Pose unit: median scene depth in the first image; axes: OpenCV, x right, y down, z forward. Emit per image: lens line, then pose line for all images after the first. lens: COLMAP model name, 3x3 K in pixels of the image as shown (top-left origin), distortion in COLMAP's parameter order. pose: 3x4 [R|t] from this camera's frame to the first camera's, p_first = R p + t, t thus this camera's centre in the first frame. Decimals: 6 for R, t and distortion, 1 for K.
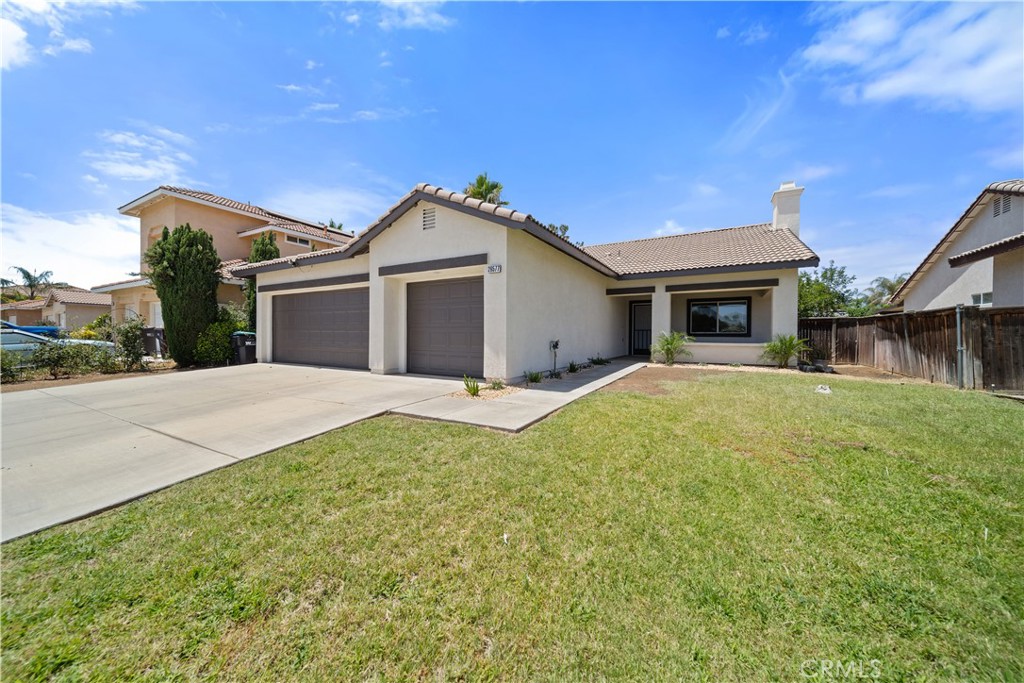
lens RADIAL K [[357.6, 0, 512.1], [0, 357.6, 339.3], [0, 0, 1]] dist [0.011660, -0.000436]
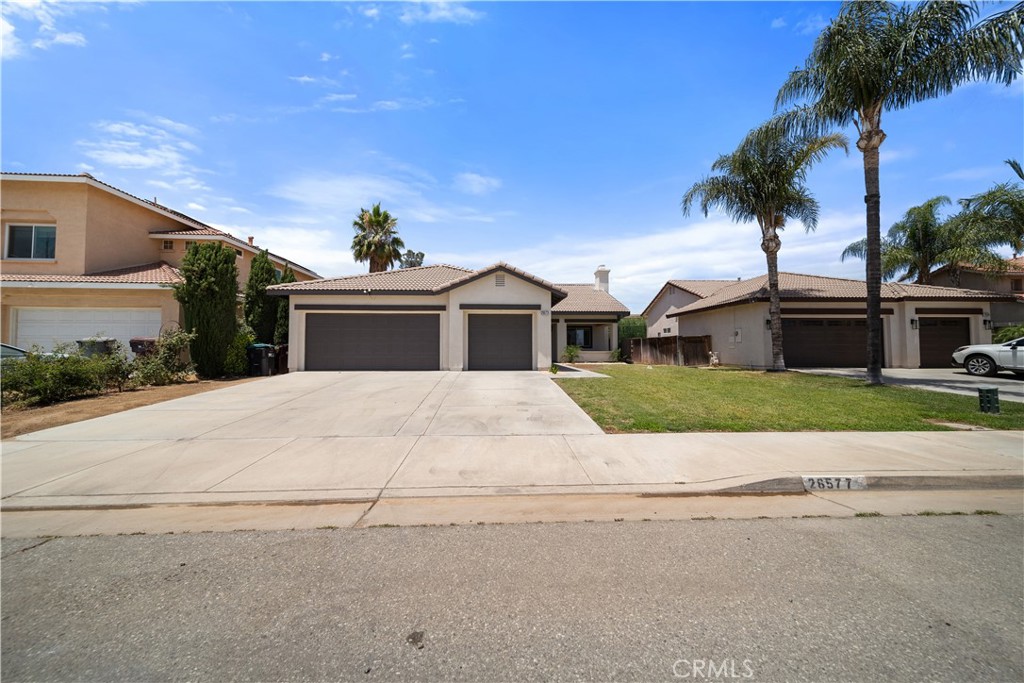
lens RADIAL K [[357.6, 0, 510.1], [0, 357.6, 341.4], [0, 0, 1]] dist [0.011660, -0.000436]
pose [[0.839431, 0.007968, 0.543408, -0.813903], [0.011441, 0.999412, -0.032329, 0.015978], [-0.543346, 0.033355, 0.838846, -0.356084]]
